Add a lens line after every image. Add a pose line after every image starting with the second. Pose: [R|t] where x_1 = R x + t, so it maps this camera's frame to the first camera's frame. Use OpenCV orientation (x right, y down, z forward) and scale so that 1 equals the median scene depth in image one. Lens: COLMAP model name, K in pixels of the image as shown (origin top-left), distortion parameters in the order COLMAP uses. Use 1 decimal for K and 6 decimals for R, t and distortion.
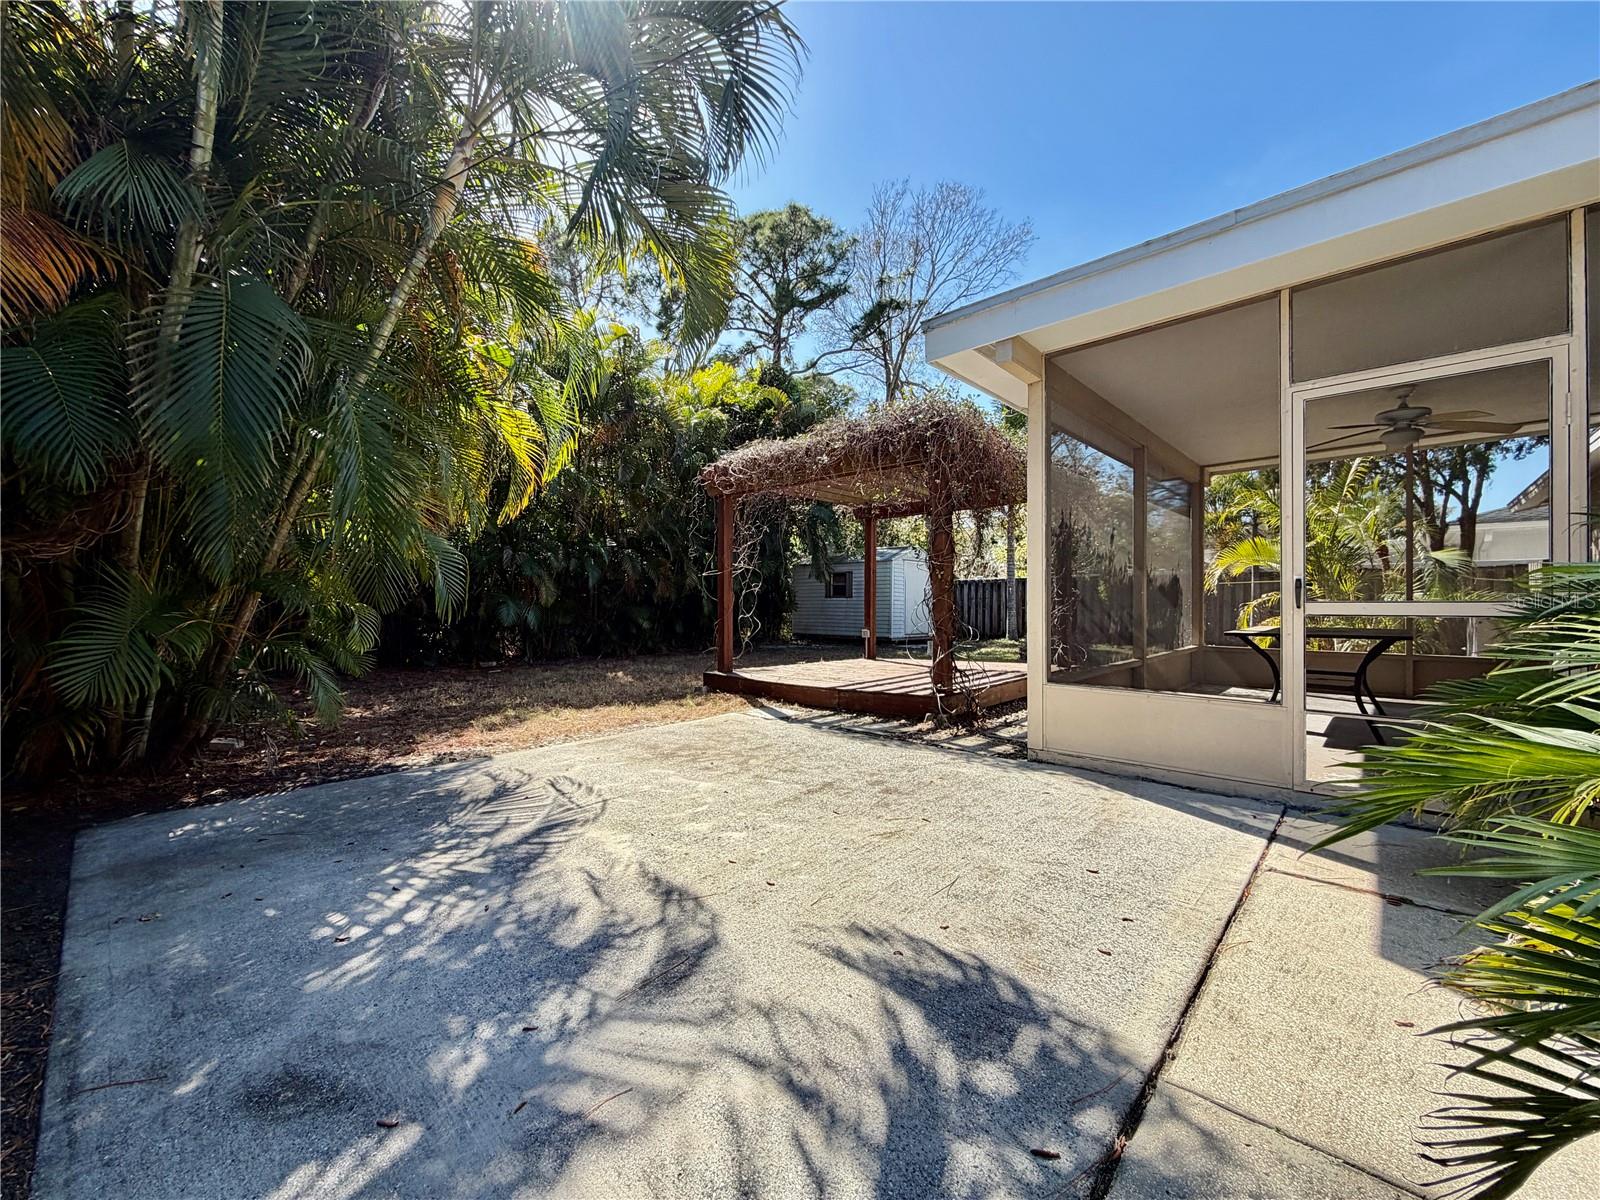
lens RADIAL K [[642.5, 0, 796.4], [0, 642.5, 601.9], [0, 0, 1]] dist [-0.001299, -0.000038]
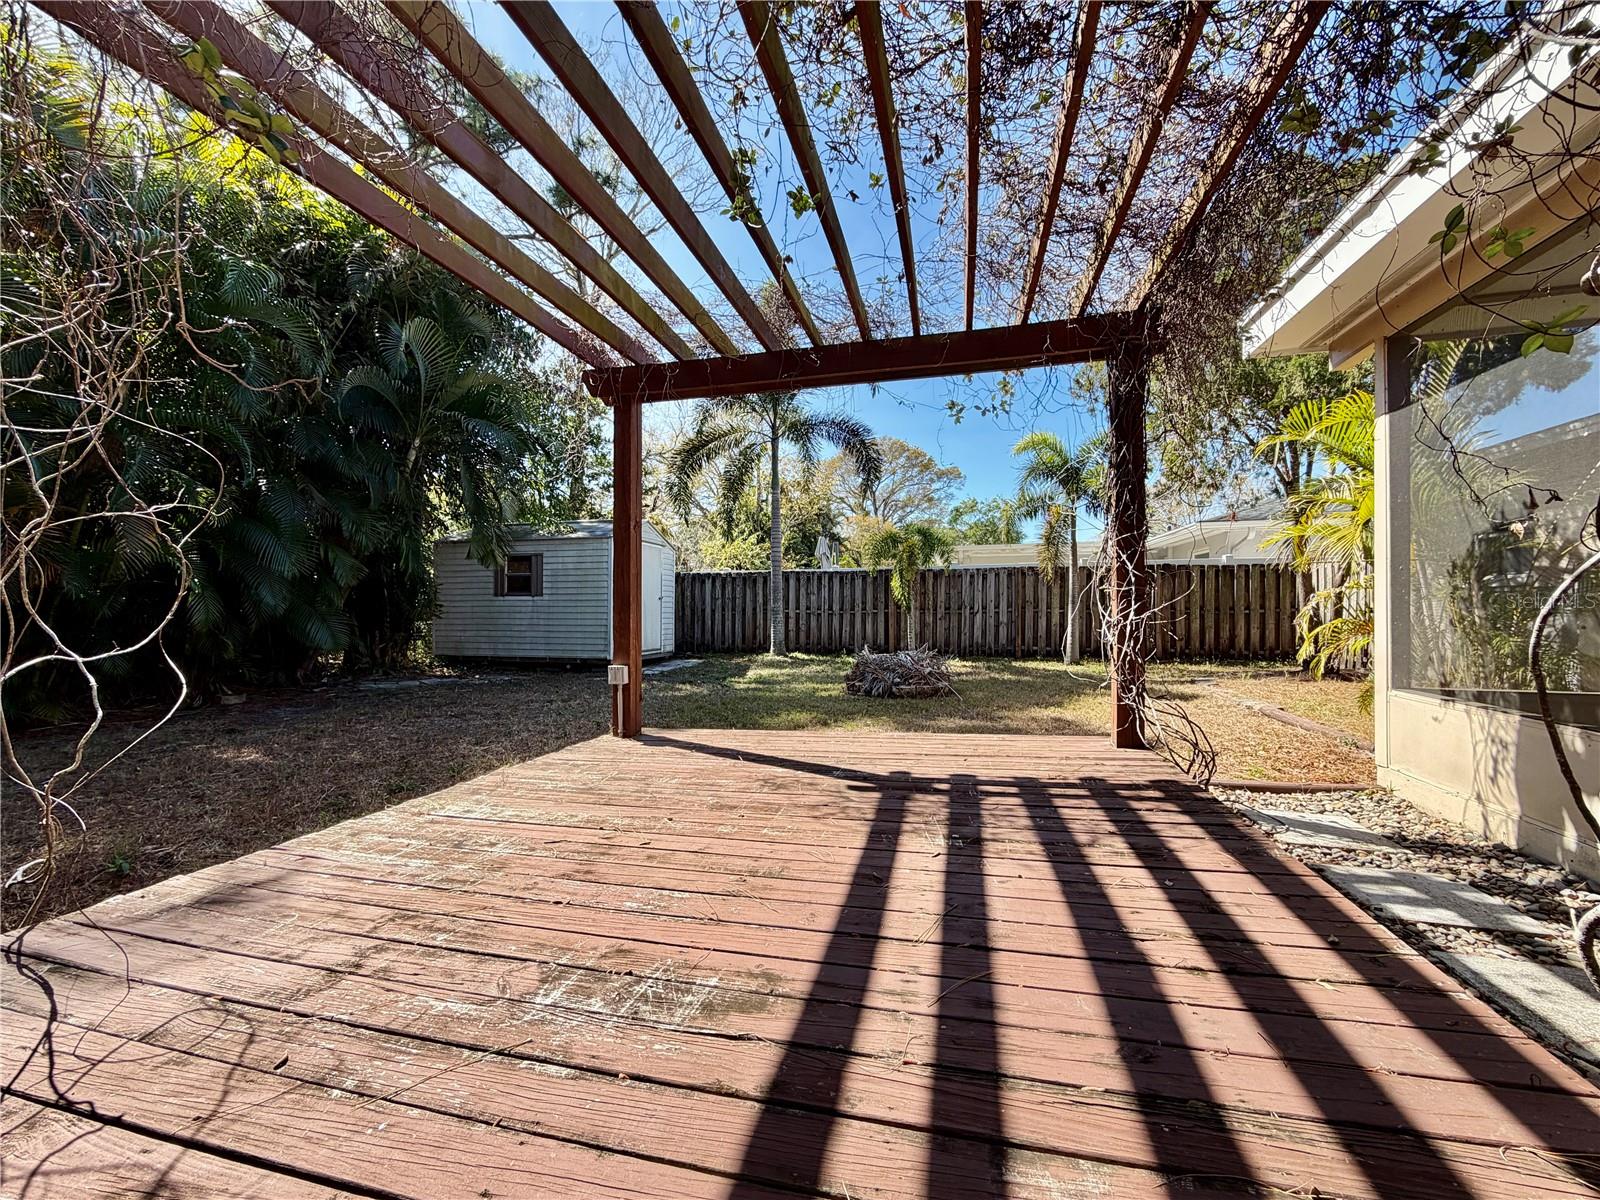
lens RADIAL K [[642.5, 0, 802.0], [0, 642.5, 602.2], [0, 0, 1]] dist [-0.001299, -0.000038]
pose [[0.874579, 0.004320, 0.484864, 0.004746], [-0.002662, 0.999988, -0.004107, 0.001282], [-0.484876, 0.002301, 0.874580, 0.330205]]
